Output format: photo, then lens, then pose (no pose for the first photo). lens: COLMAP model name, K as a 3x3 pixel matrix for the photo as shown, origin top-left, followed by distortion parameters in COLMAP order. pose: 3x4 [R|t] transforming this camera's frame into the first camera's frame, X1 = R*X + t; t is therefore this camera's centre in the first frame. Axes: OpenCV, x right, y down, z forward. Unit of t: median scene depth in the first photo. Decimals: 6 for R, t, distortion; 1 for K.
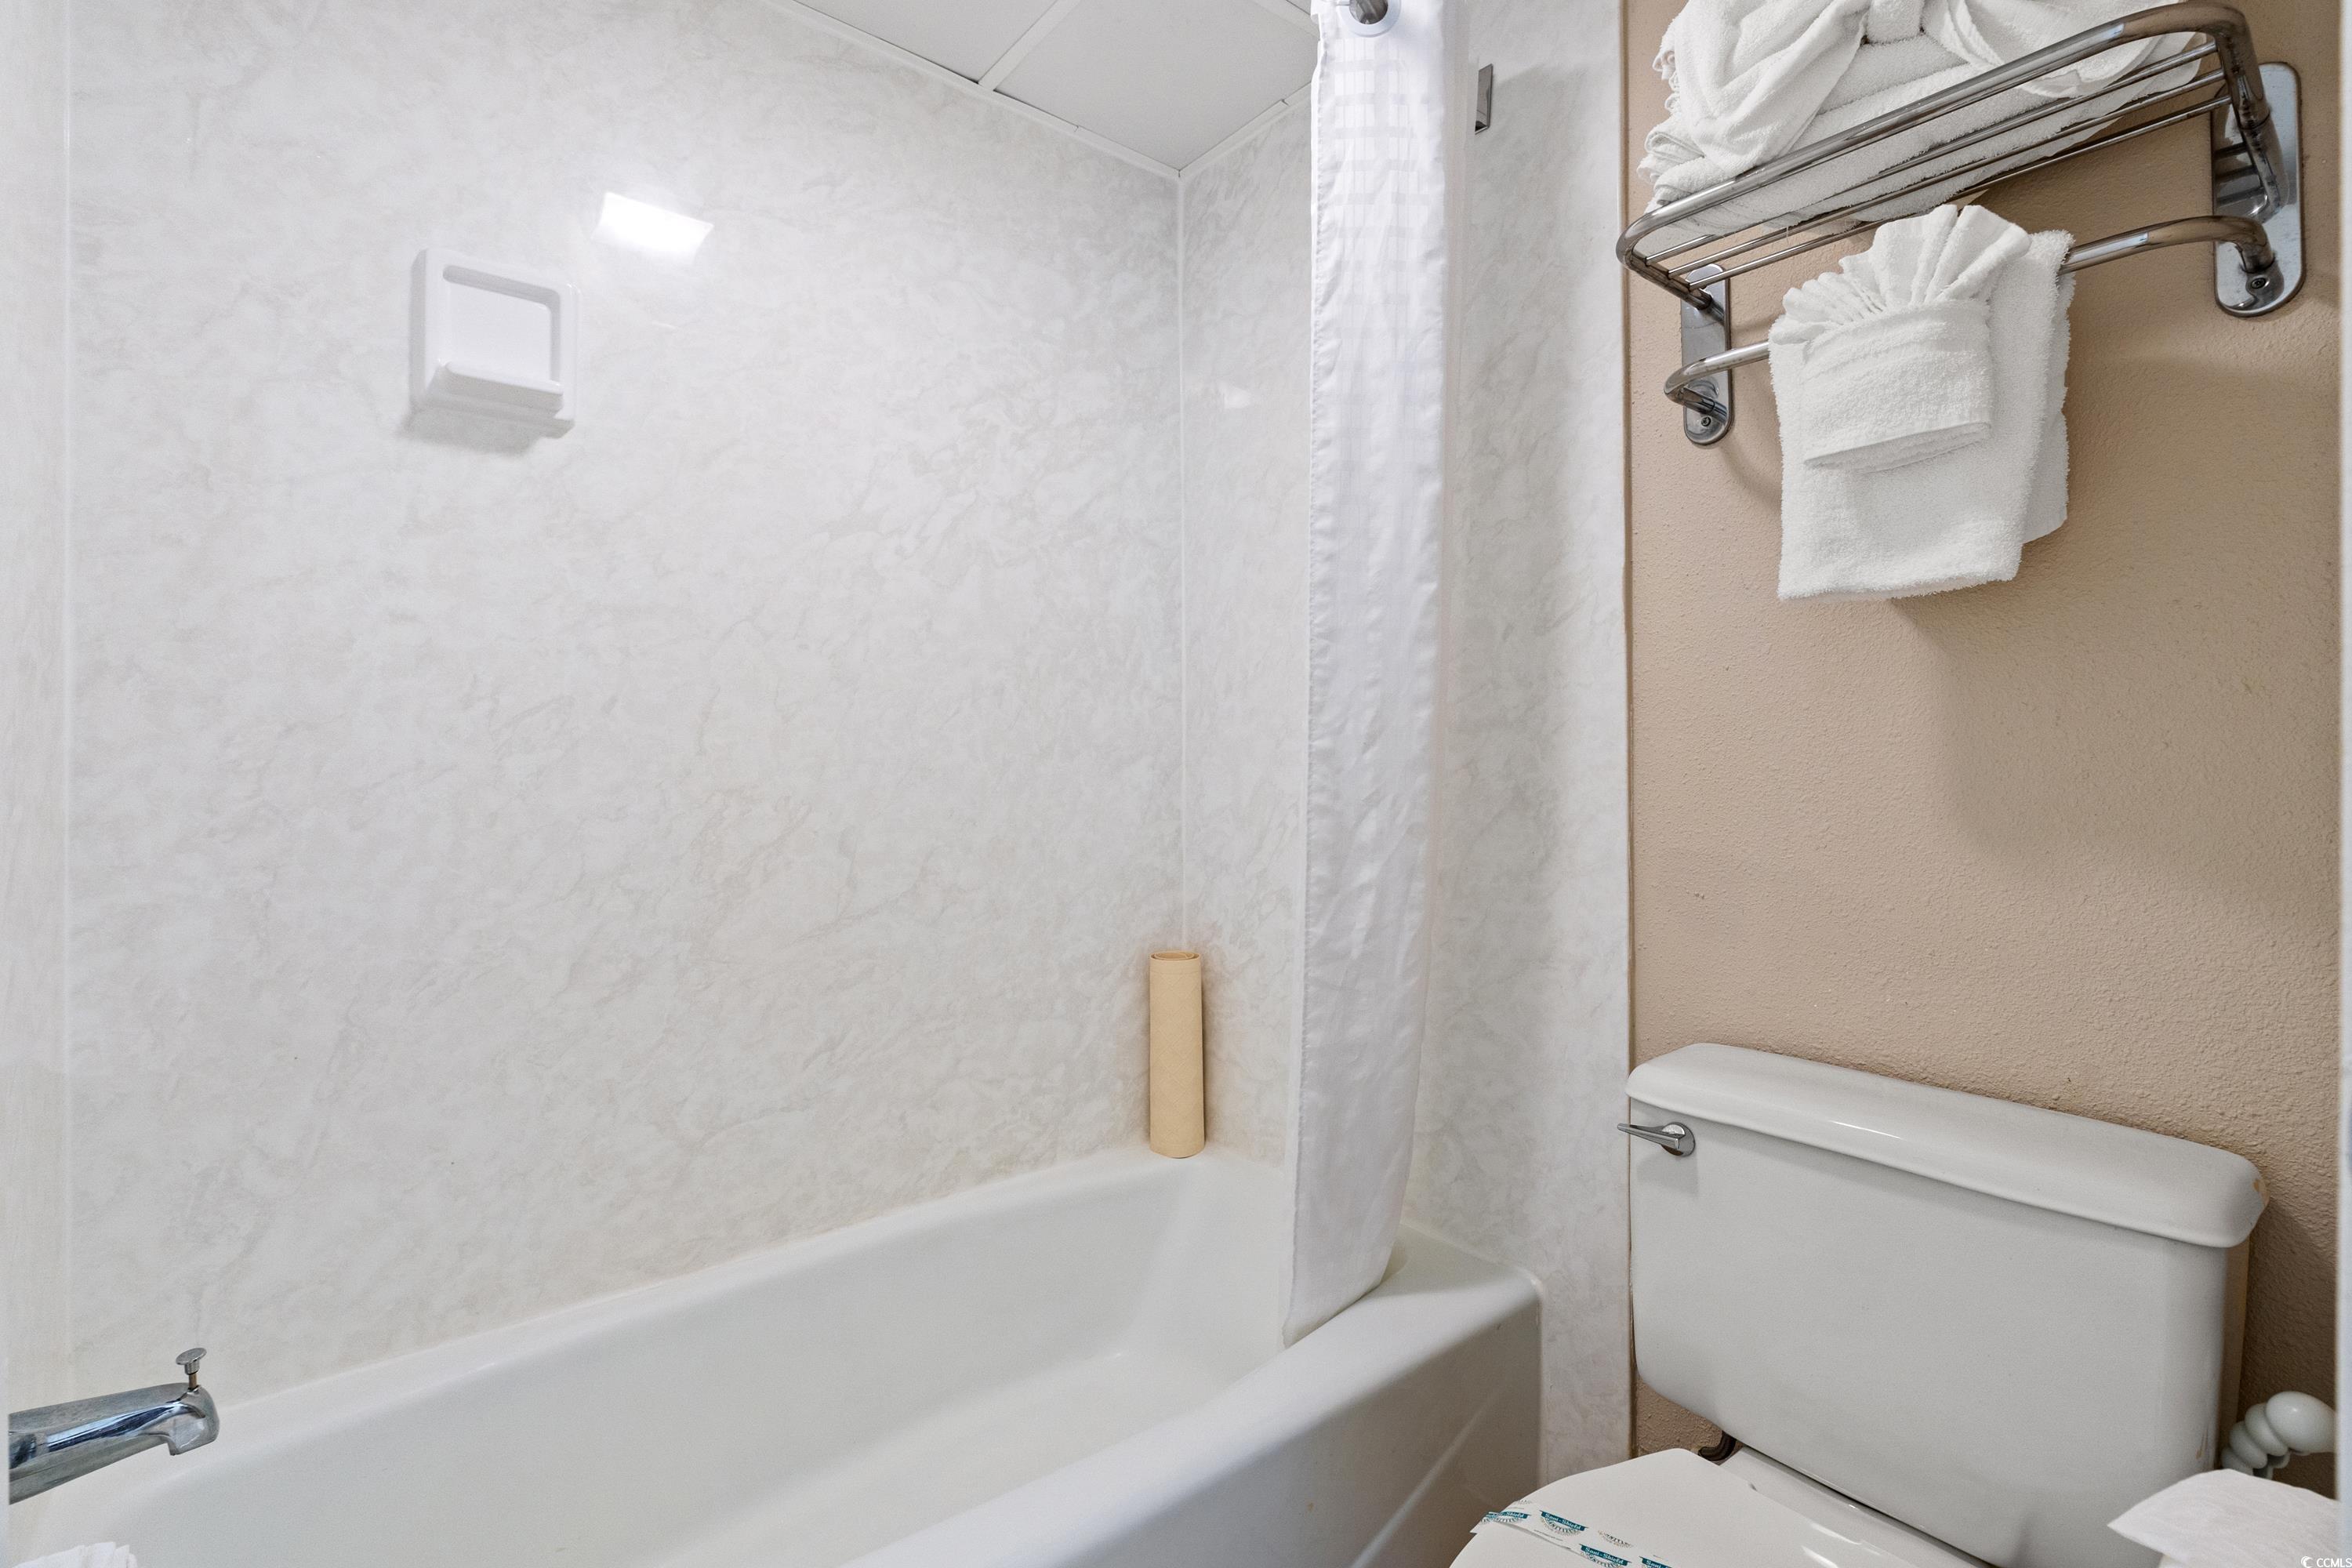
lens RADIAL K [[1065.8, 0, 1178.0], [0, 1065.8, 773.5], [0, 0, 1]] dist [0.001466, 0.002713]
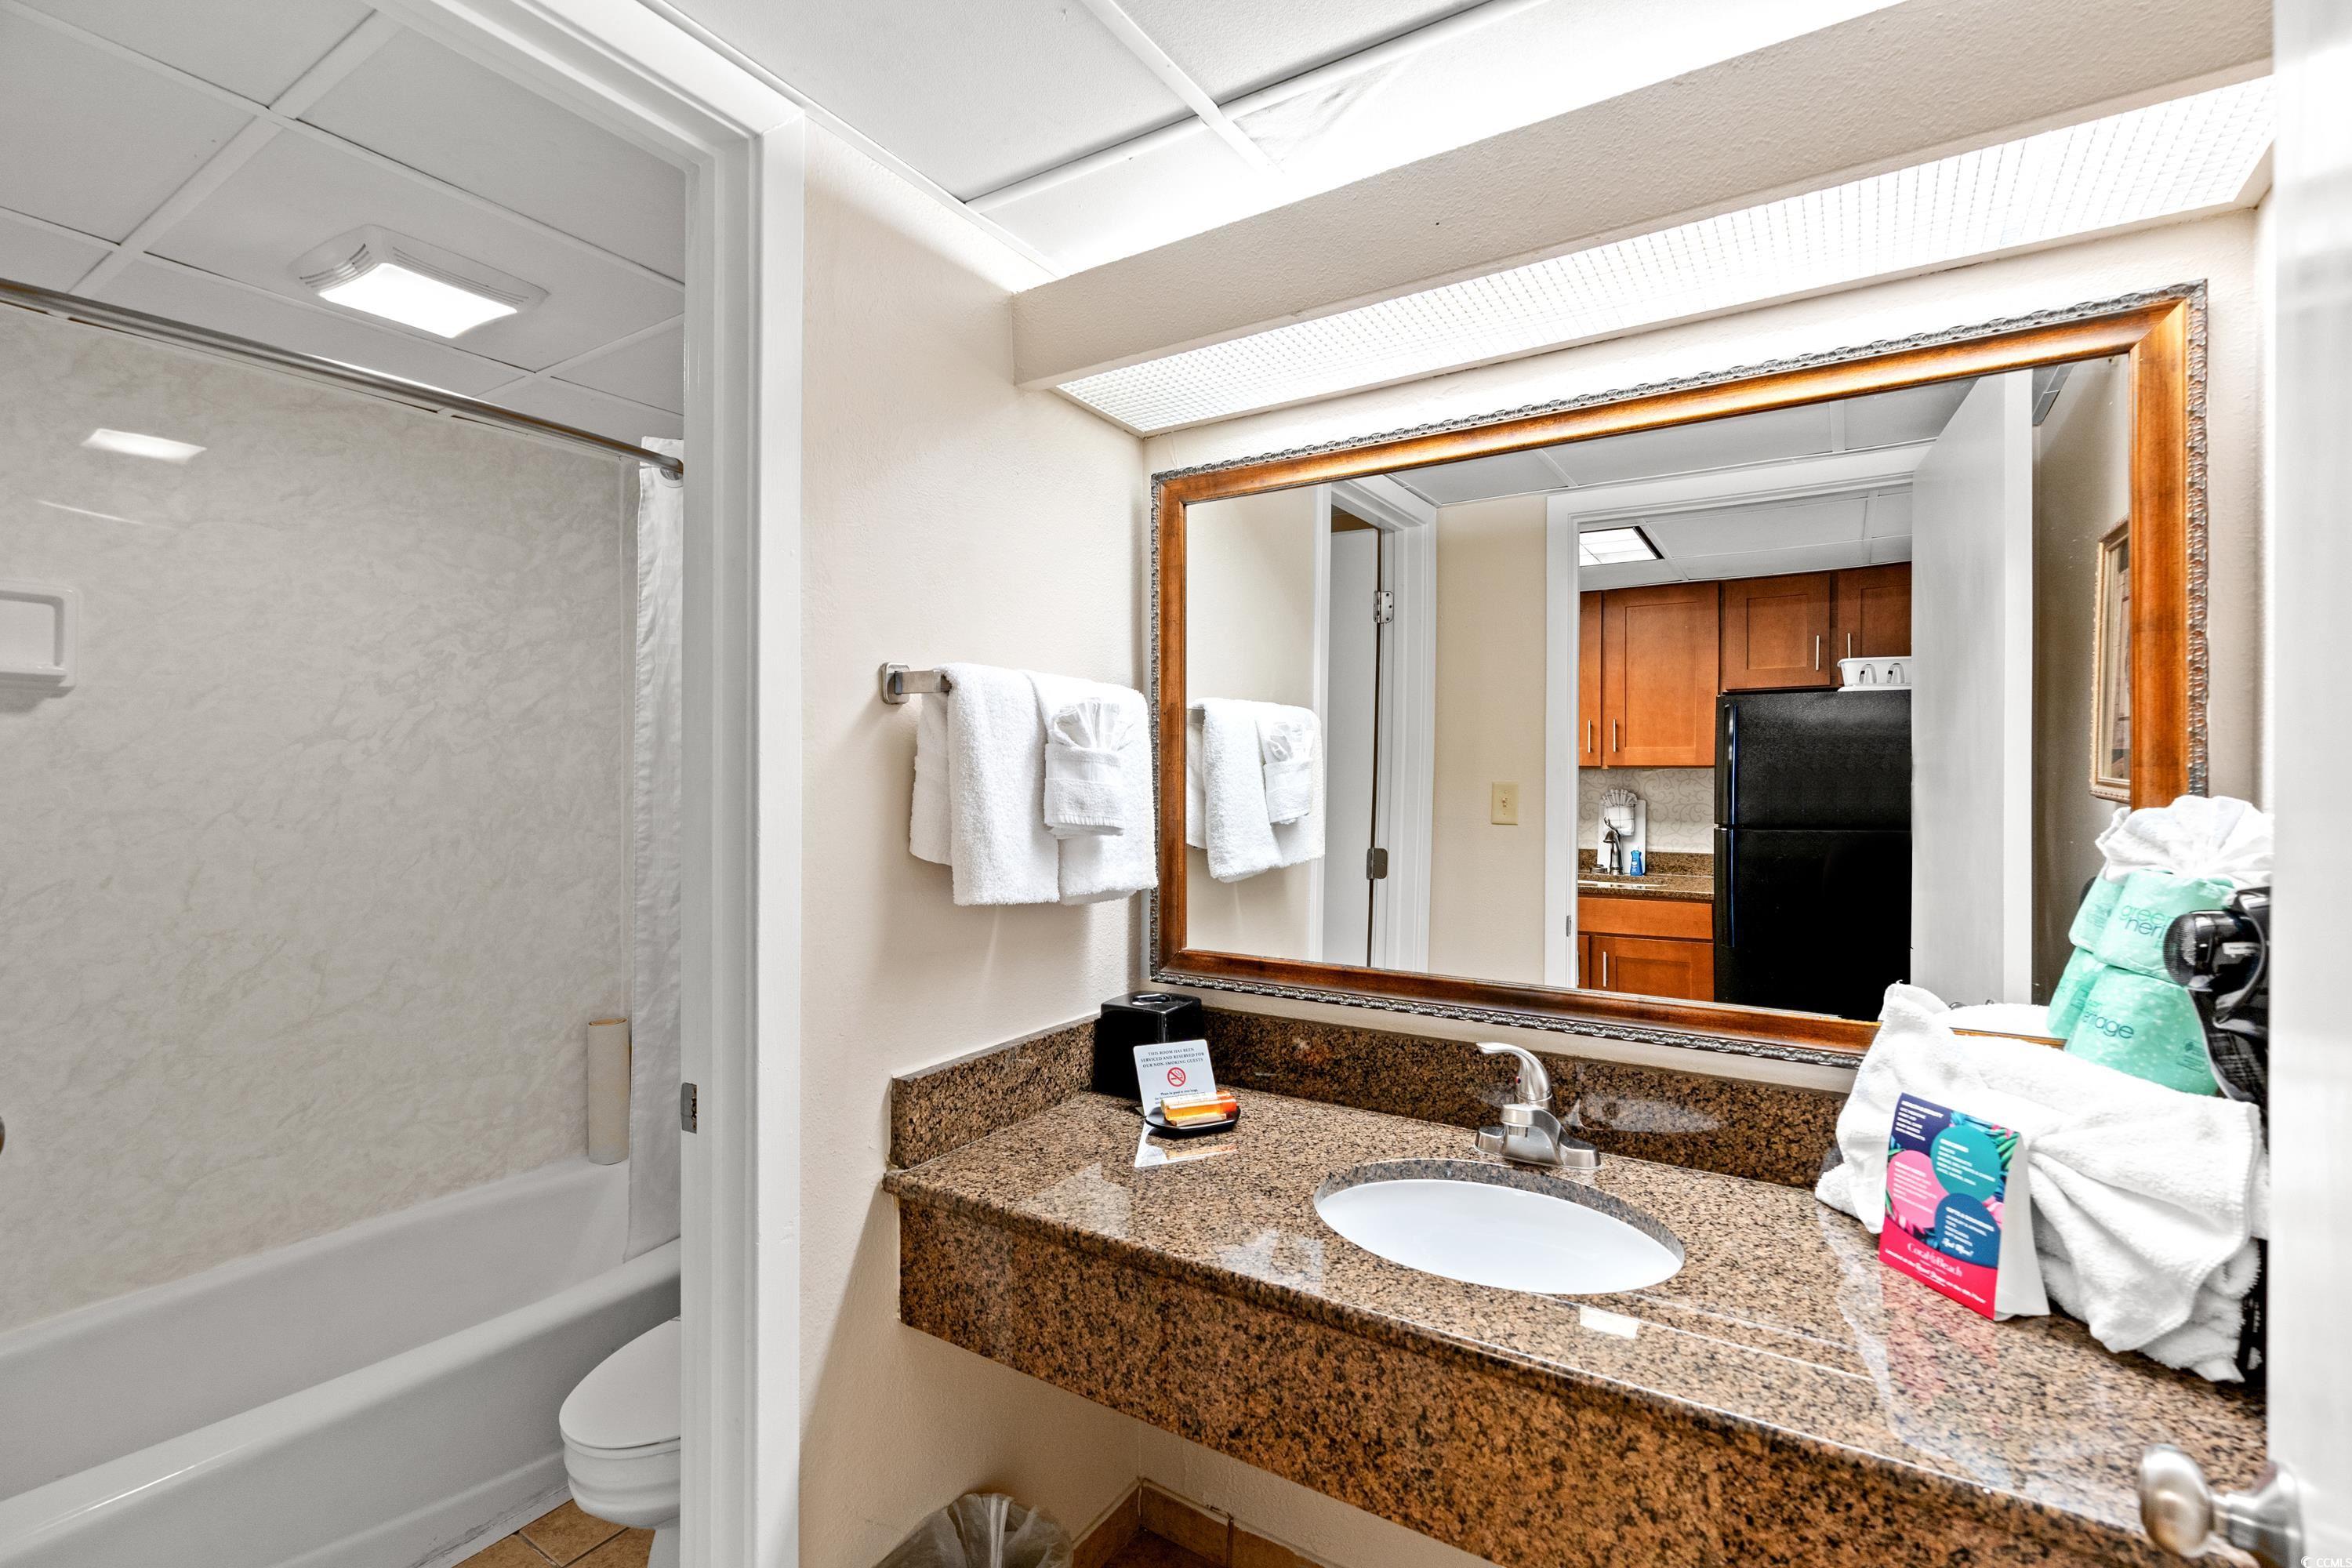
lens RADIAL K [[1065.8, 0, 1175.1], [0, 1065.8, 782.3], [0, 0, 1]] dist [0.001466, 0.002713]
pose [[0.953234, 0.003025, 0.302219, 0.325921], [-0.003167, 0.999995, -0.000019, -0.169093], [-0.302217, -0.000939, 0.953239, -0.654111]]
